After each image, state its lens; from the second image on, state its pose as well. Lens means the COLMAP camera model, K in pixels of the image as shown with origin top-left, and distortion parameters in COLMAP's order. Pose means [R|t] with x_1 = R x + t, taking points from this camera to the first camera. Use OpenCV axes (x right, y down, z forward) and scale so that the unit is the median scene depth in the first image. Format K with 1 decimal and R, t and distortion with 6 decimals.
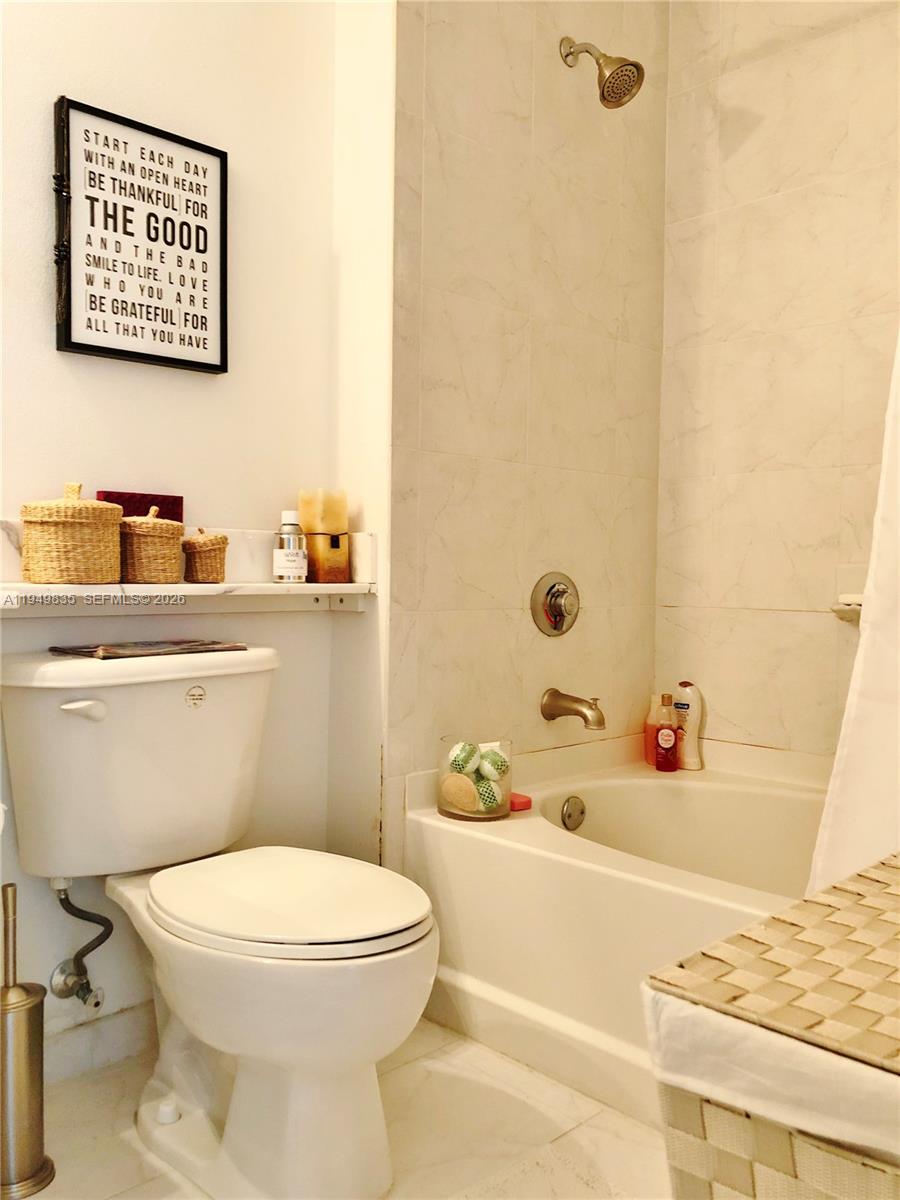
lens RADIAL K [[1003.9, 0, 450.0], [0, 1003.9, 600.0], [0, 0, 1]] dist [0.018209, 0.013263]
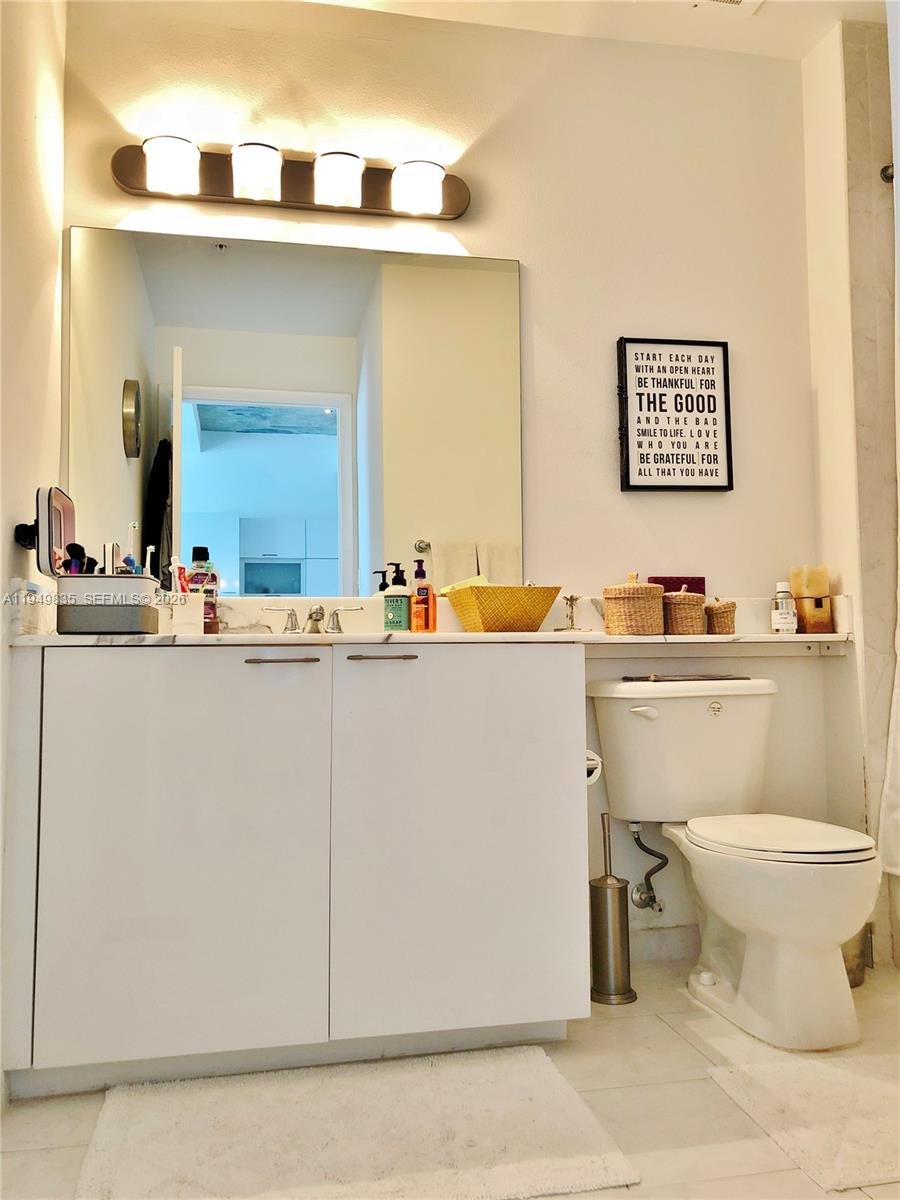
lens RADIAL K [[1003.9, 0, 450.0], [0, 1003.9, 600.0], [0, 0, 1]] dist [0.018209, 0.013263]
pose [[0.853780, -0.062469, -0.516873, 0.178423], [0.012806, 0.994995, -0.099102, 0.072562], [0.520477, 0.077993, 0.850306, -0.451591]]
